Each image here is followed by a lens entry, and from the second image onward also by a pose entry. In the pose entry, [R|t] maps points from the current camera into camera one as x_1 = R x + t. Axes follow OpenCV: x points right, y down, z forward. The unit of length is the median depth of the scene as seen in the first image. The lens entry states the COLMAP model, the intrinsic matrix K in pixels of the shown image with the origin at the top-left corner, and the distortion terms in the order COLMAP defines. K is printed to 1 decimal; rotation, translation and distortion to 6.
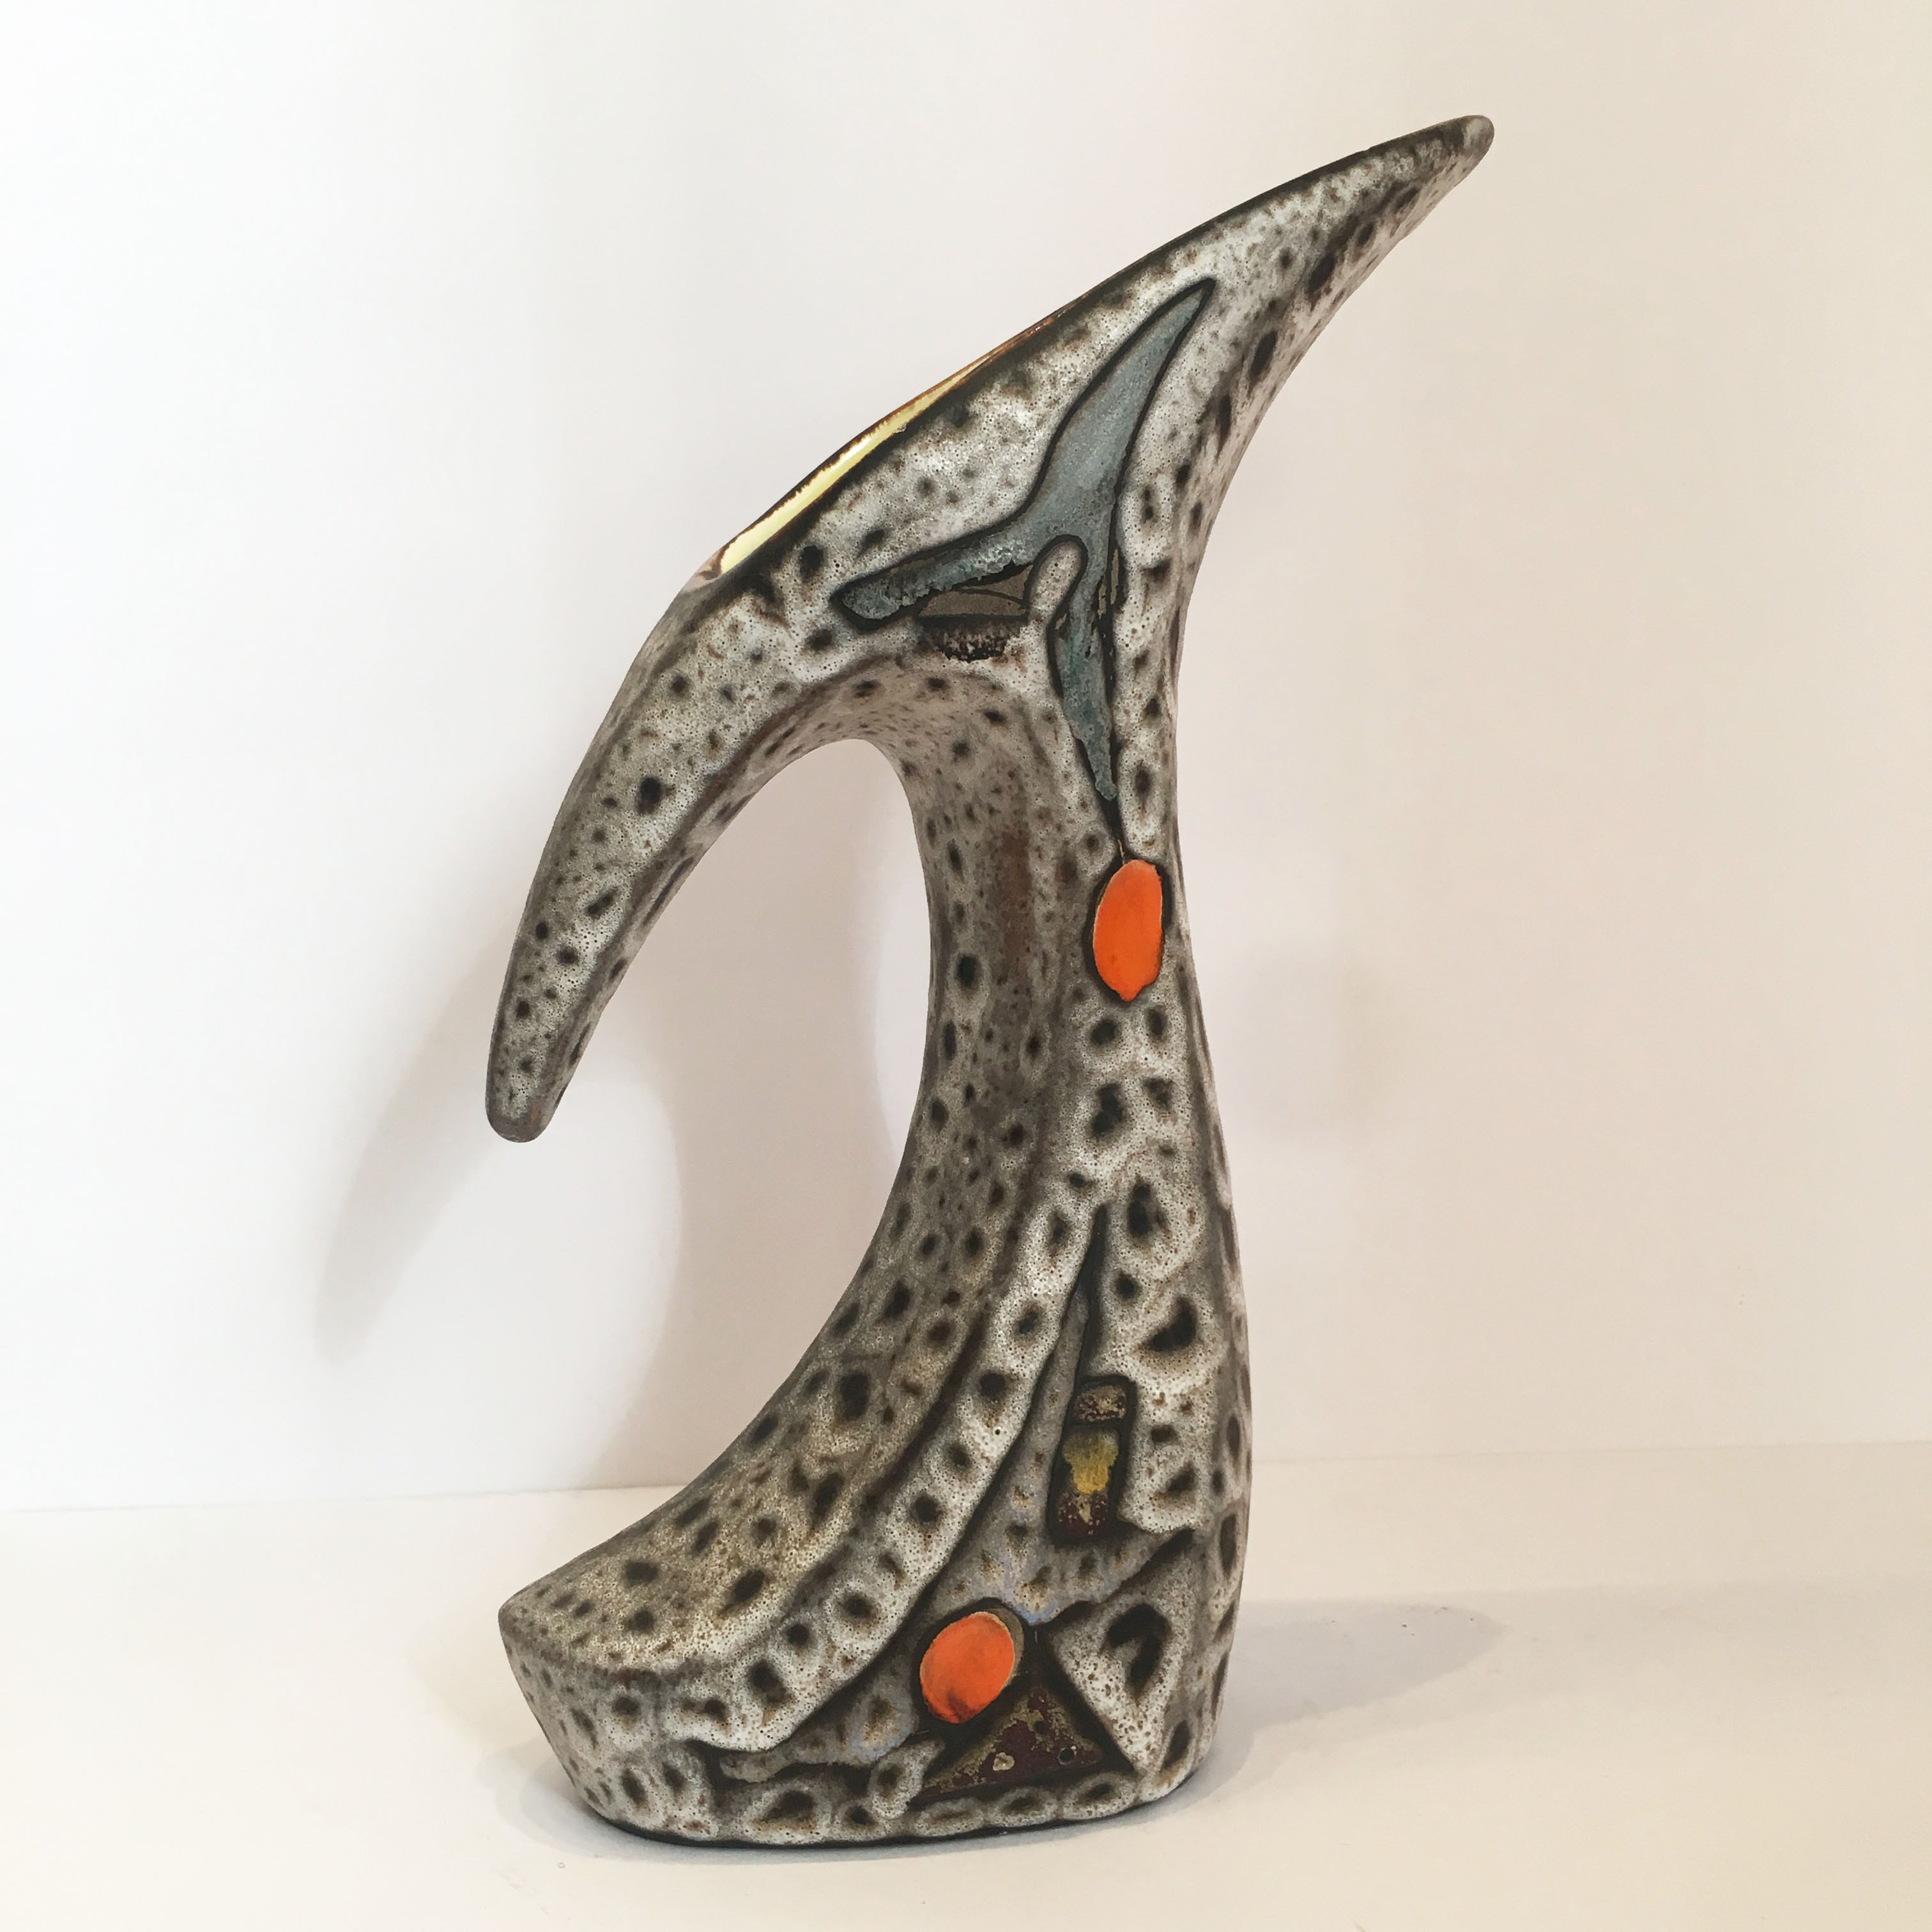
lens RADIAL K [[2256.6, 0, 989.3], [0, 2256.6, 974.4], [0, 0, 1]] dist [0.048857, -0.020172]
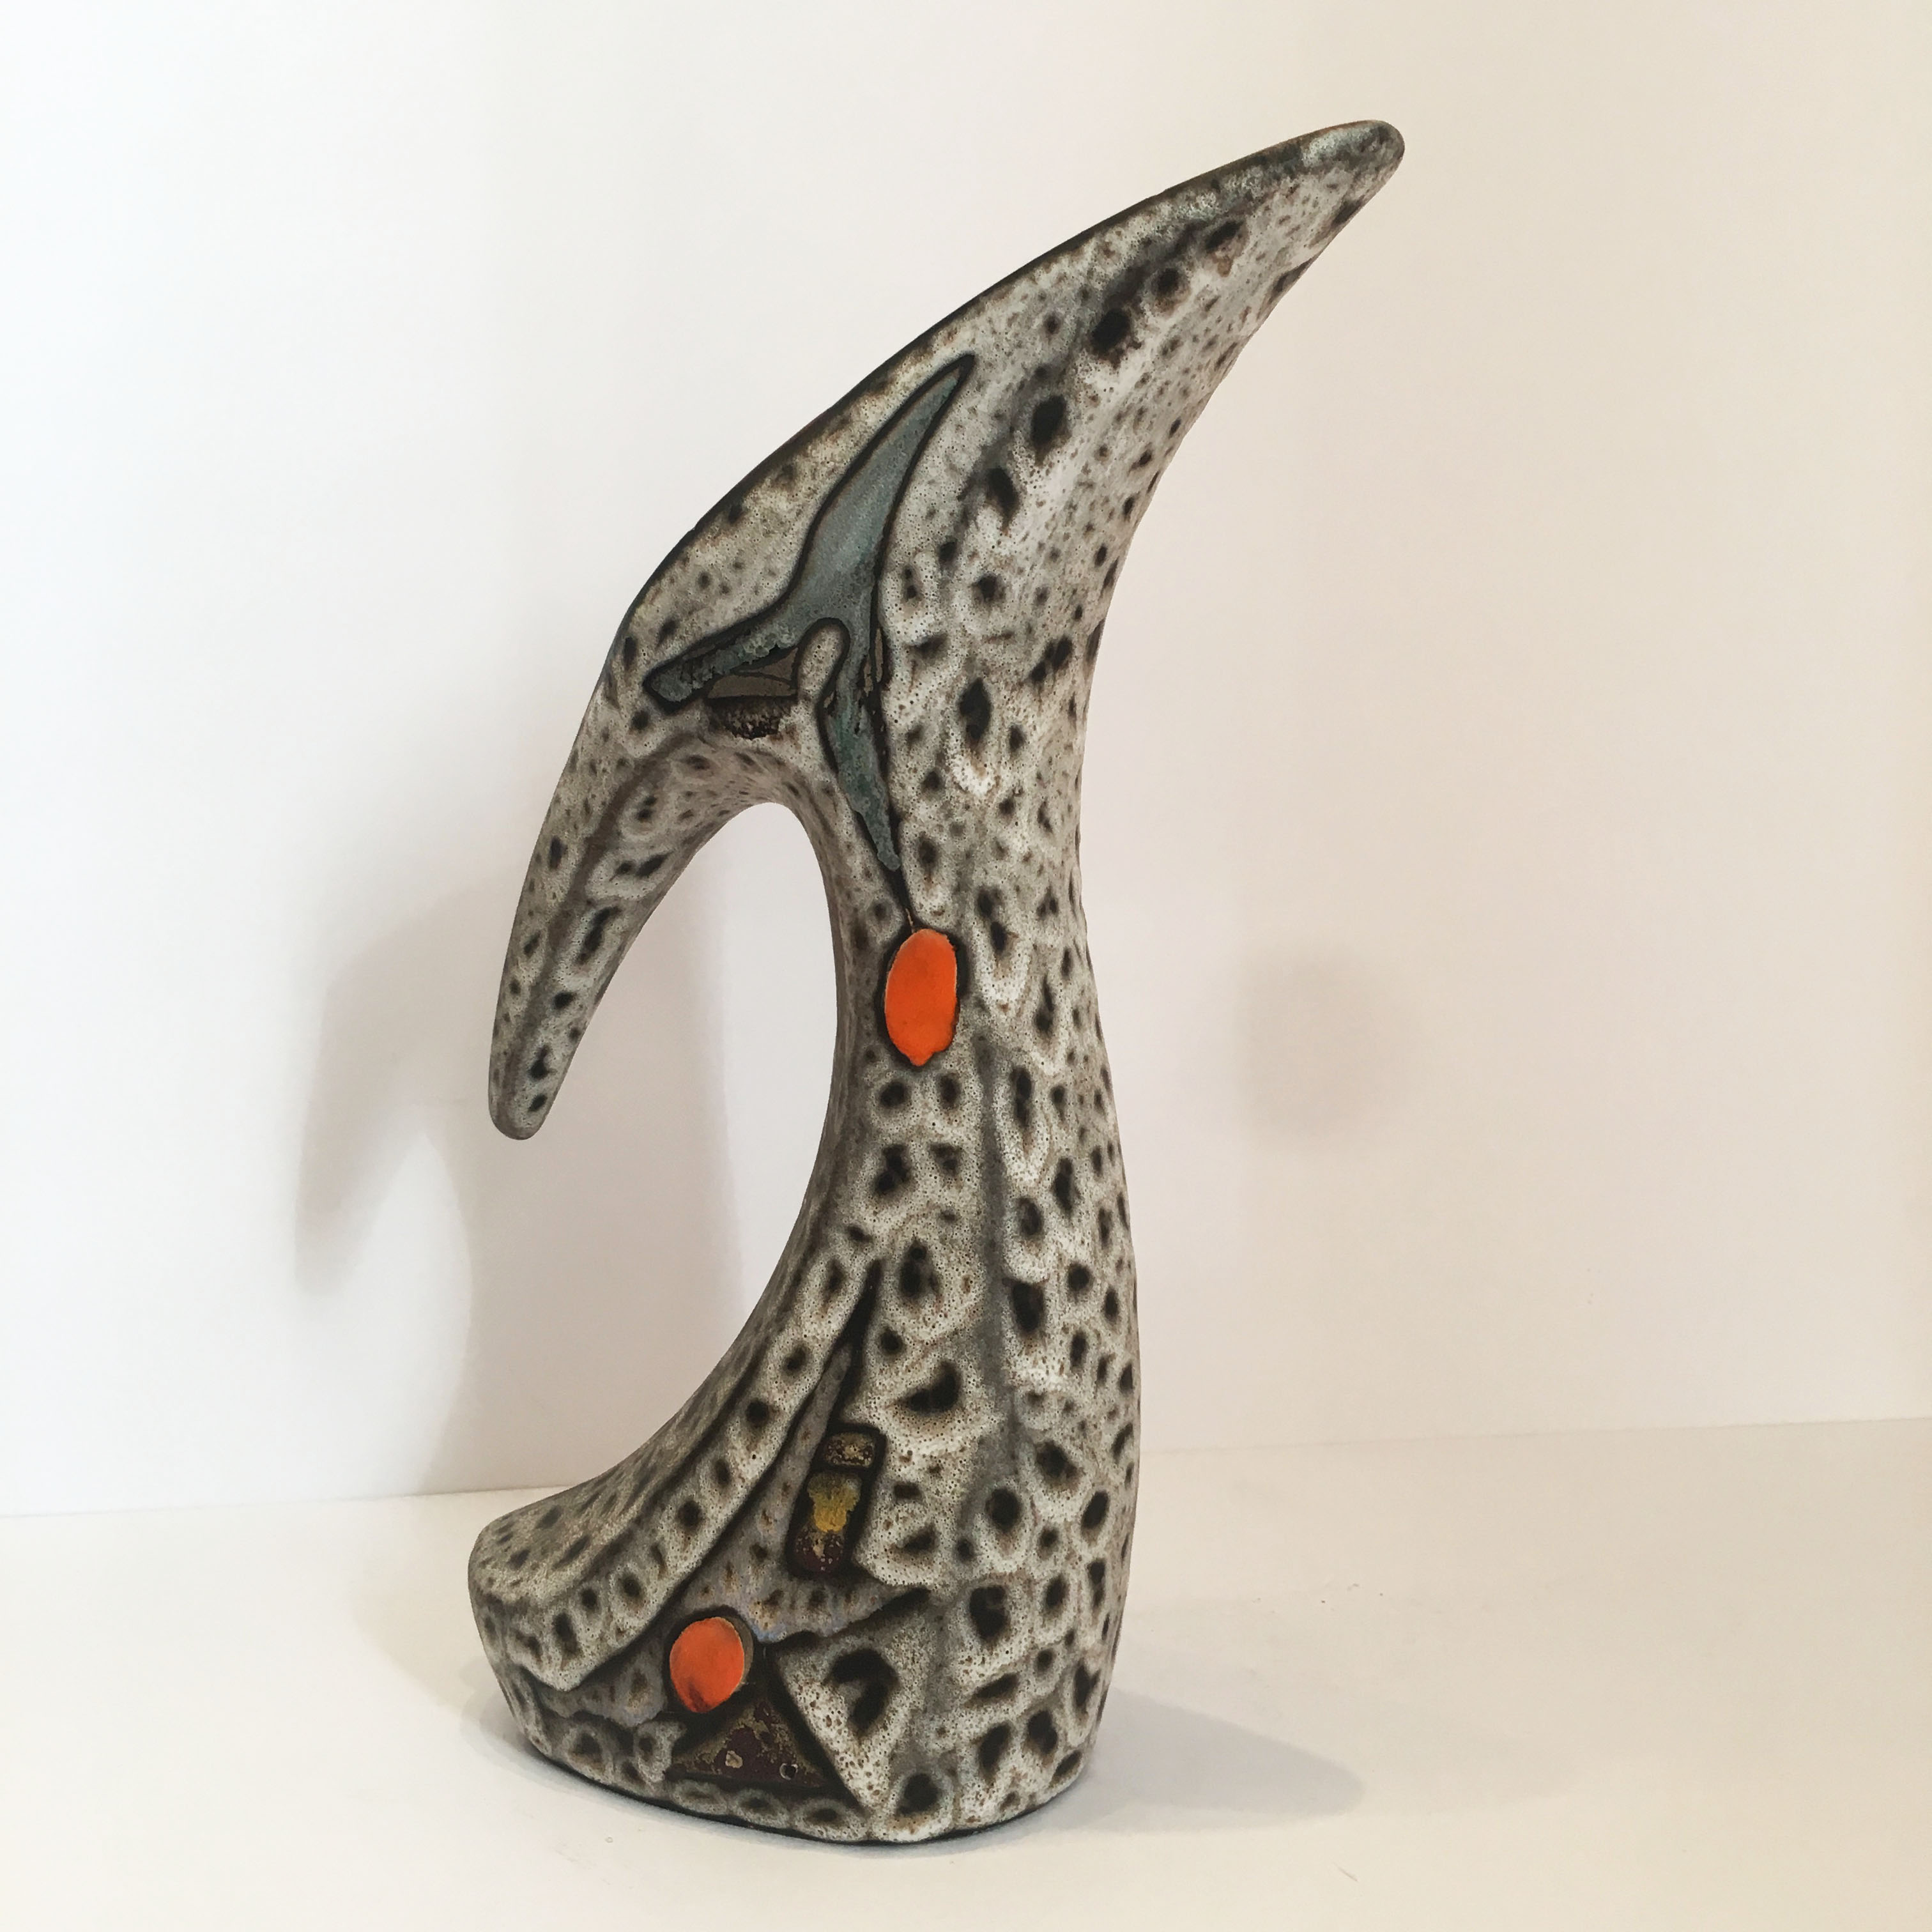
lens RADIAL K [[2256.6, 0, 989.3], [0, 2256.6, 974.4], [0, 0, 1]] dist [0.048857, -0.020172]
pose [[0.798069, 0.063730, -0.599187, 0.717332], [-0.051255, 0.997967, 0.037878, -0.072128], [0.600383, 0.000482, 0.799713, 0.206345]]
